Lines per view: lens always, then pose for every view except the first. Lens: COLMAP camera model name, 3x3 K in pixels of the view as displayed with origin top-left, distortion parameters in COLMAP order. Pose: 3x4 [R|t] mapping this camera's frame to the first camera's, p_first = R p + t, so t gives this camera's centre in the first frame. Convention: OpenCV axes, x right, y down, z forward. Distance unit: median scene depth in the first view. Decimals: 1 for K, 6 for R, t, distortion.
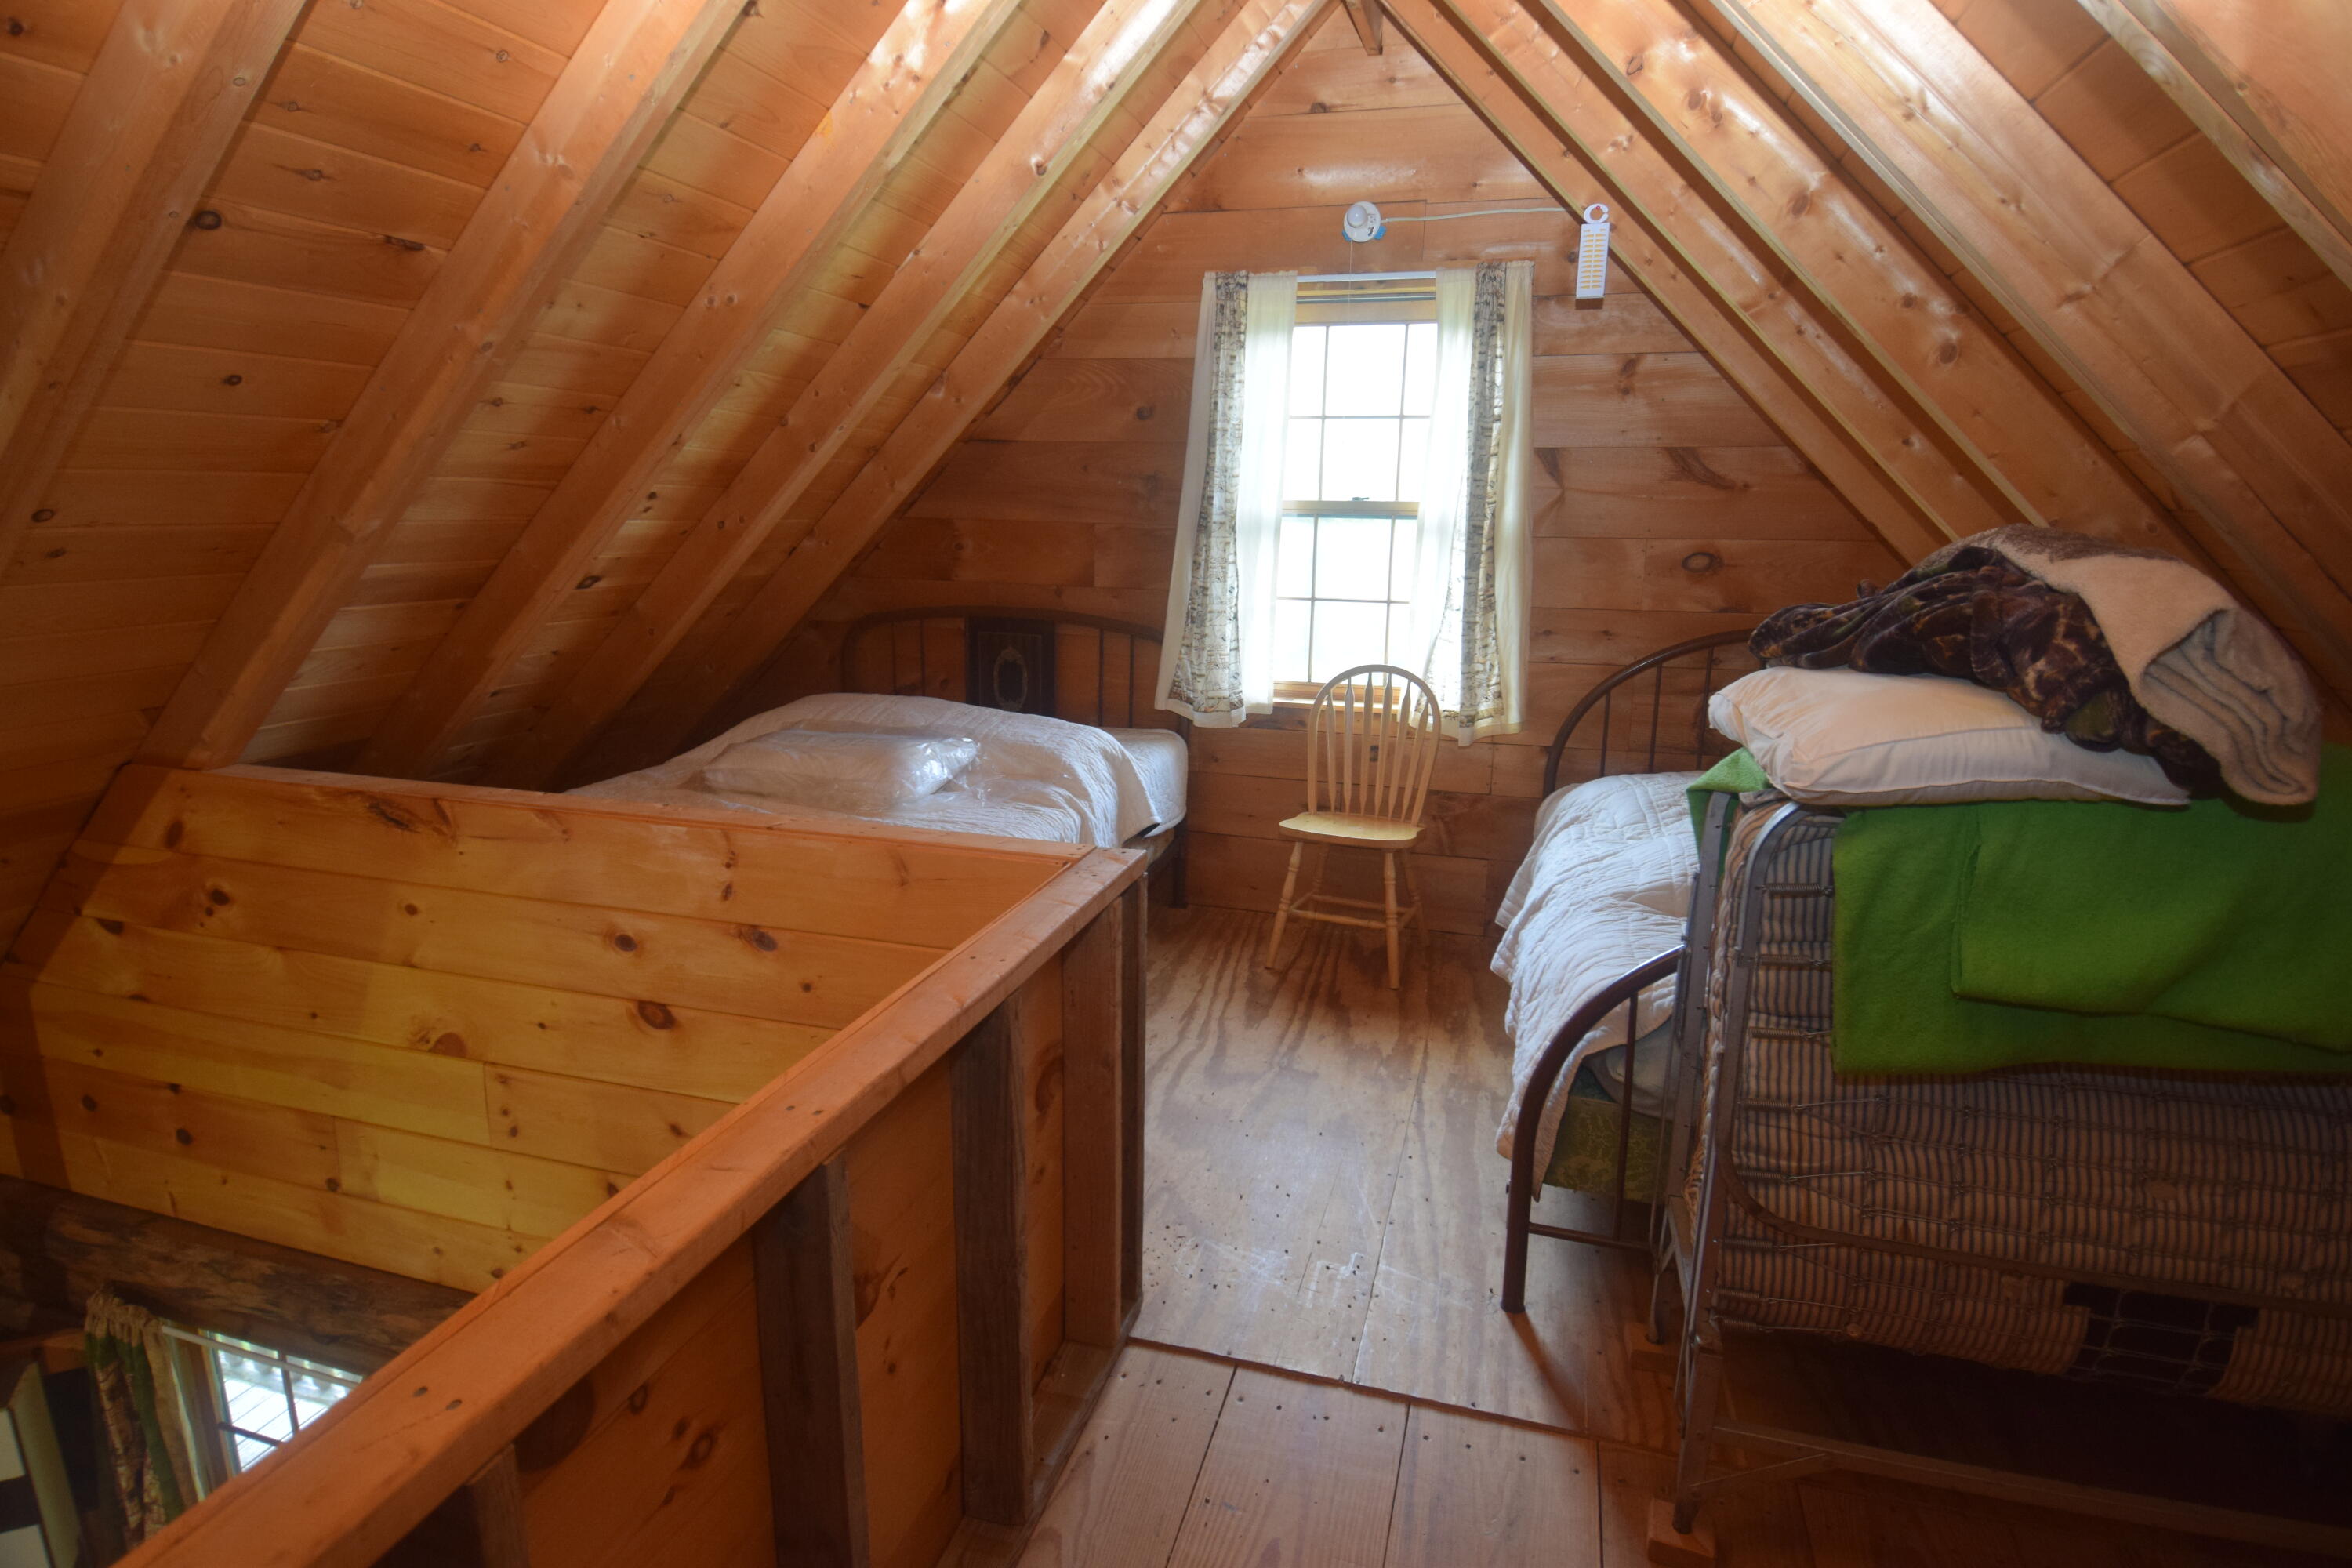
lens RADIAL K [[1227.4, 0, 1134.0], [0, 1227.4, 783.8], [0, 0, 1]] dist [0.046830, -0.047610]
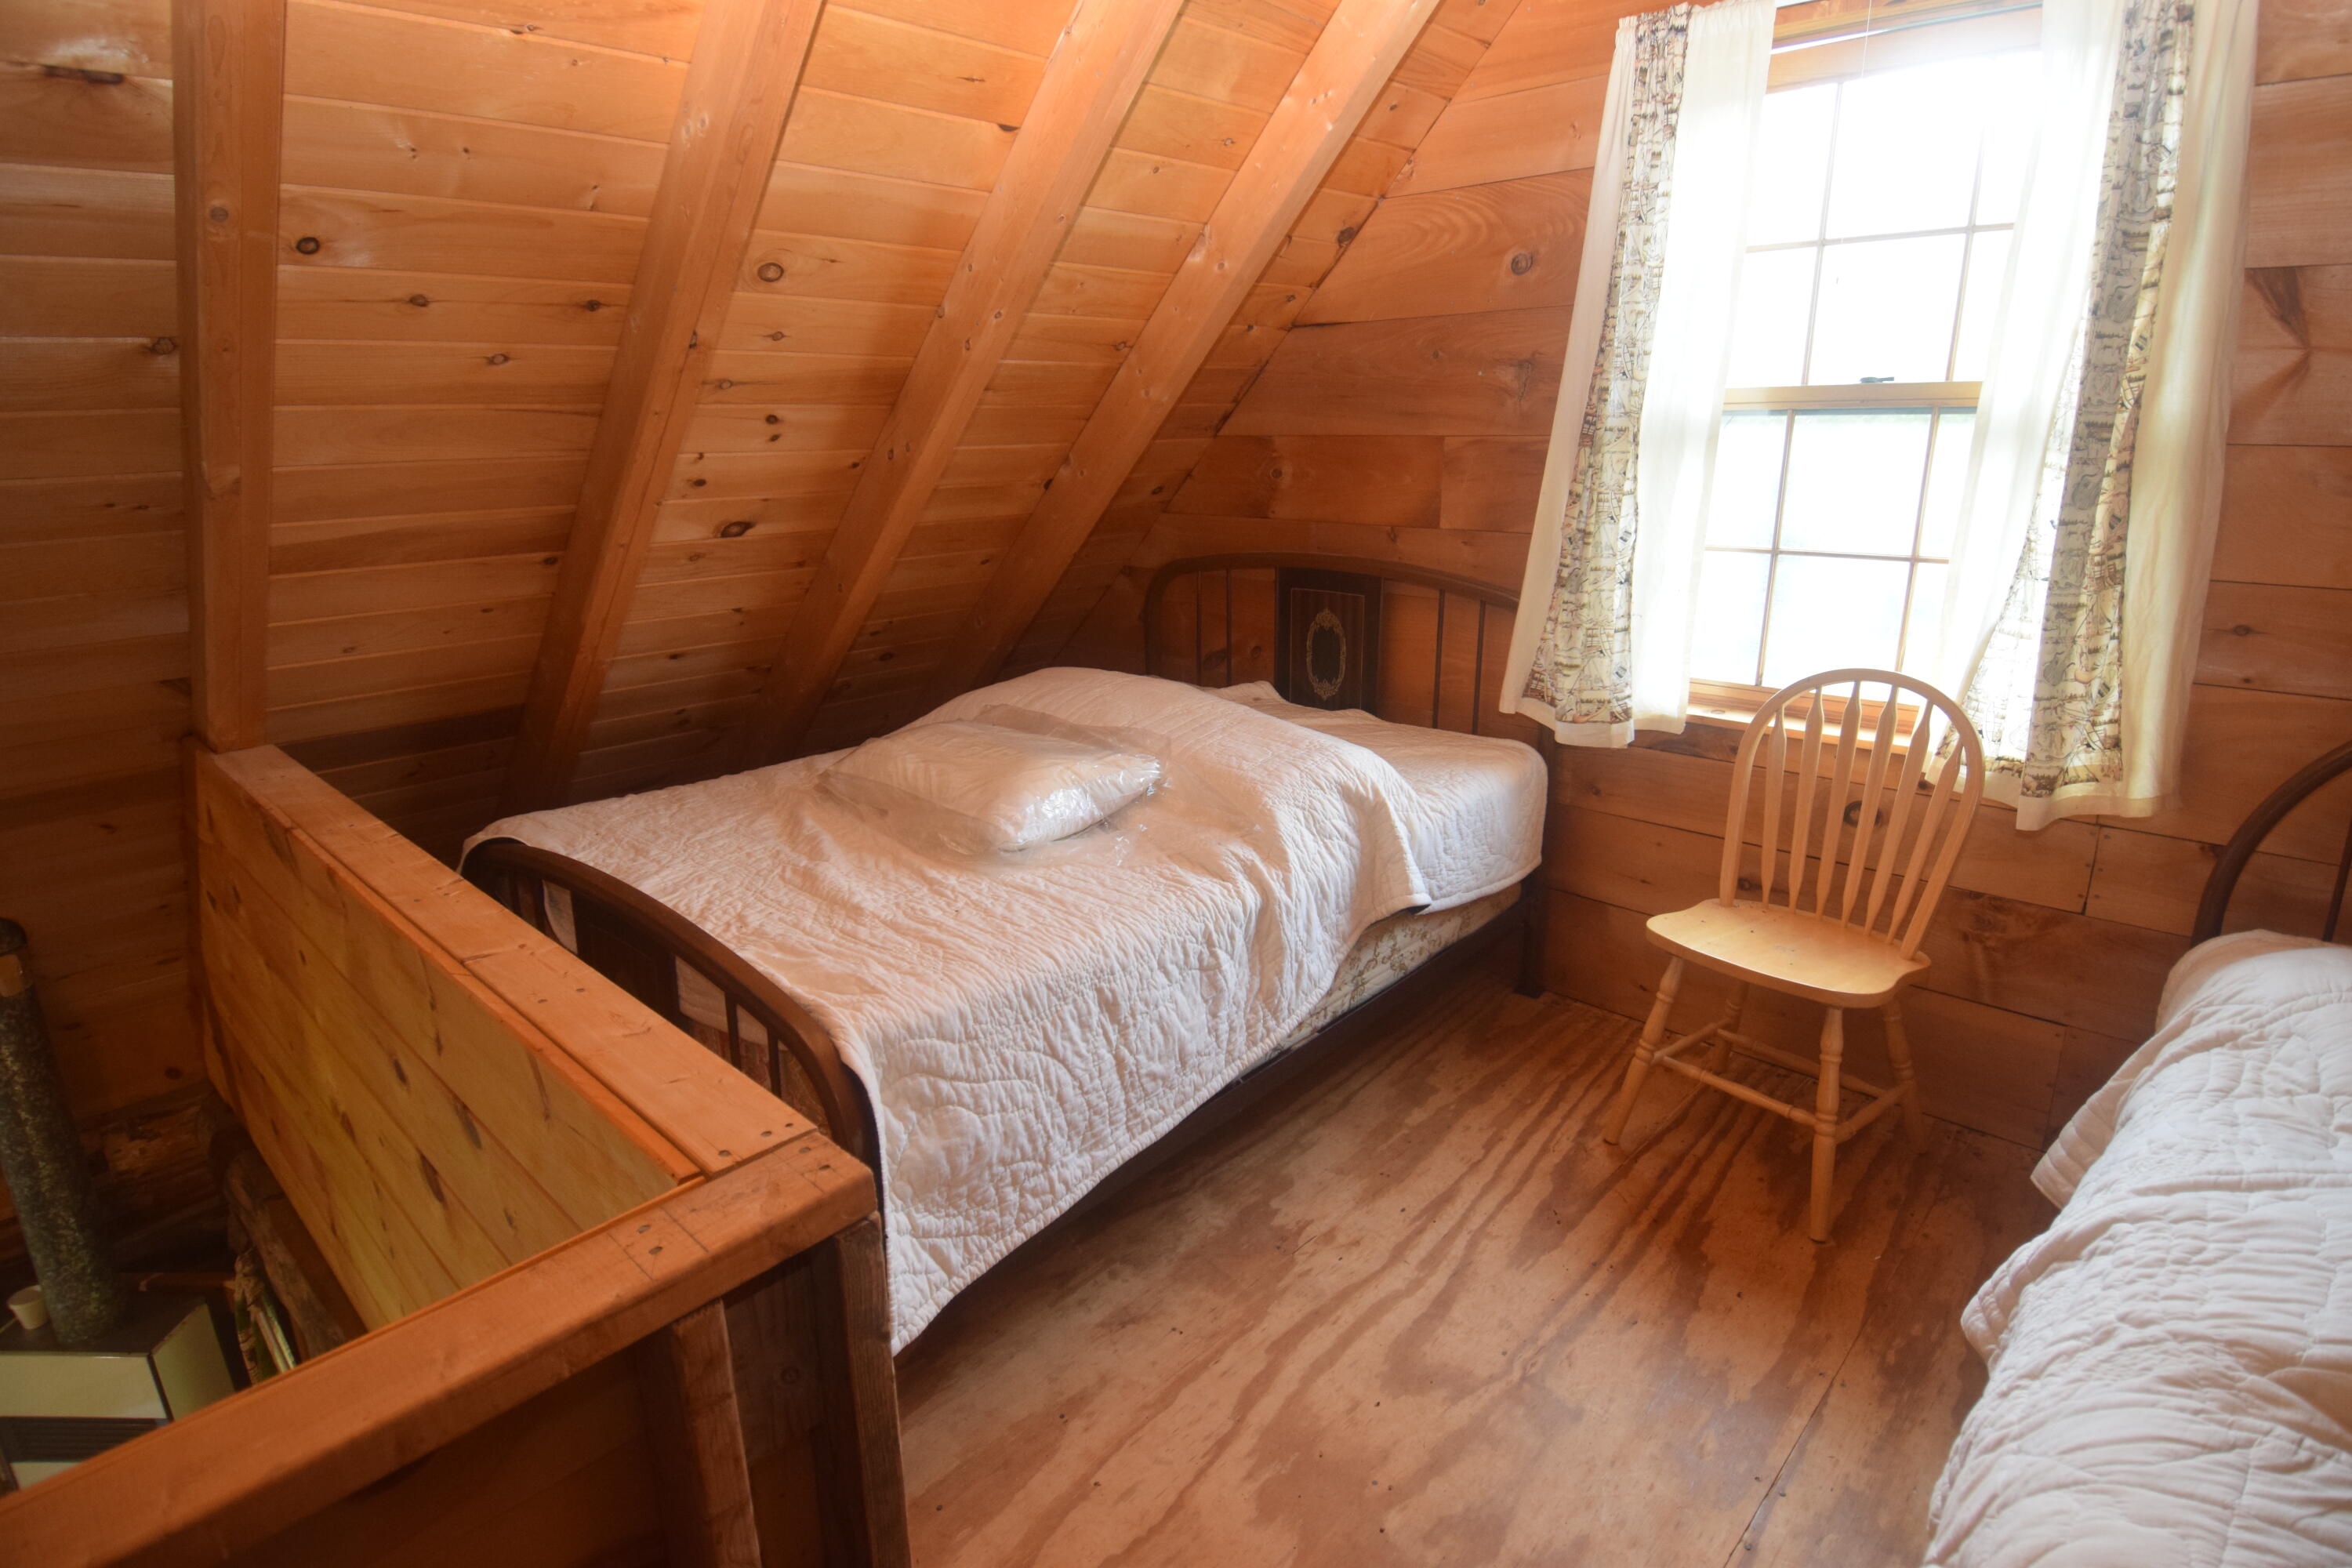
lens RADIAL K [[1227.4, 0, 1134.0], [0, 1227.4, 783.8], [0, 0, 1]] dist [0.046830, -0.047610]
pose [[0.896320, 0.095270, -0.433051, 0.146268], [-0.066546, 0.994486, 0.081050, -0.068266], [0.438385, -0.043829, 0.897718, 0.322192]]
